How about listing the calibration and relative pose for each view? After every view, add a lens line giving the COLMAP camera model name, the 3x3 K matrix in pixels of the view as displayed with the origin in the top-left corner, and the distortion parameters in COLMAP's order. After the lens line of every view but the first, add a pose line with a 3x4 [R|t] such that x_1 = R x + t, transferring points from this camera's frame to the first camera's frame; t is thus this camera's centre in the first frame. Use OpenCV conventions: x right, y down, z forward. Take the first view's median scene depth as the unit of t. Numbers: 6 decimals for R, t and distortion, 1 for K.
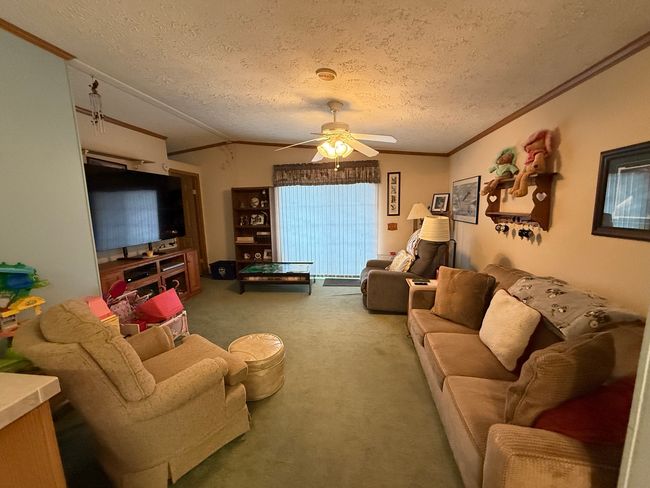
lens RADIAL K [[260.4, 0, 326.6], [0, 260.4, 244.1], [0, 0, 1]] dist [-0.003564, 0.000185]
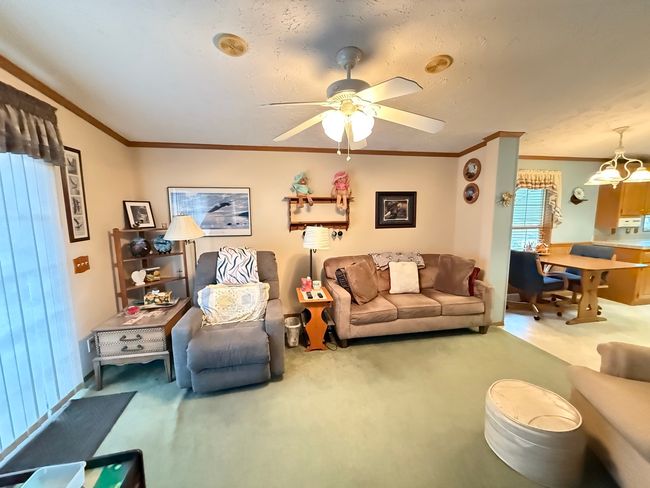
lens RADIAL K [[260.4, 0, 322.6], [0, 260.4, 245.8], [0, 0, 1]] dist [-0.003564, 0.000185]
pose [[-0.314633, -0.098117, 0.944129, -0.357741], [0.155467, 0.975885, 0.153227, -0.117258], [-0.936395, 0.194991, -0.291791, 0.814476]]
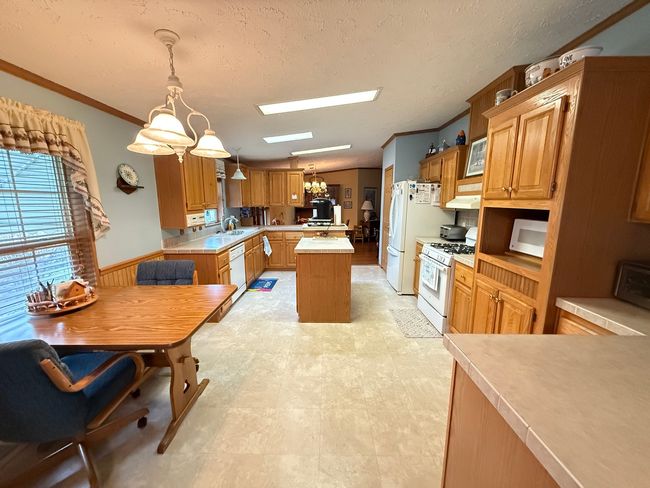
lens RADIAL K [[260.4, 0, 322.3], [0, 260.4, 246.4], [0, 0, 1]] dist [-0.003564, 0.000185]
pose [[-0.992671, 0.040460, -0.113873, -0.065767], [0.002396, 0.948691, 0.316194, -0.038752], [0.120824, 0.313604, -0.941835, 0.213269]]
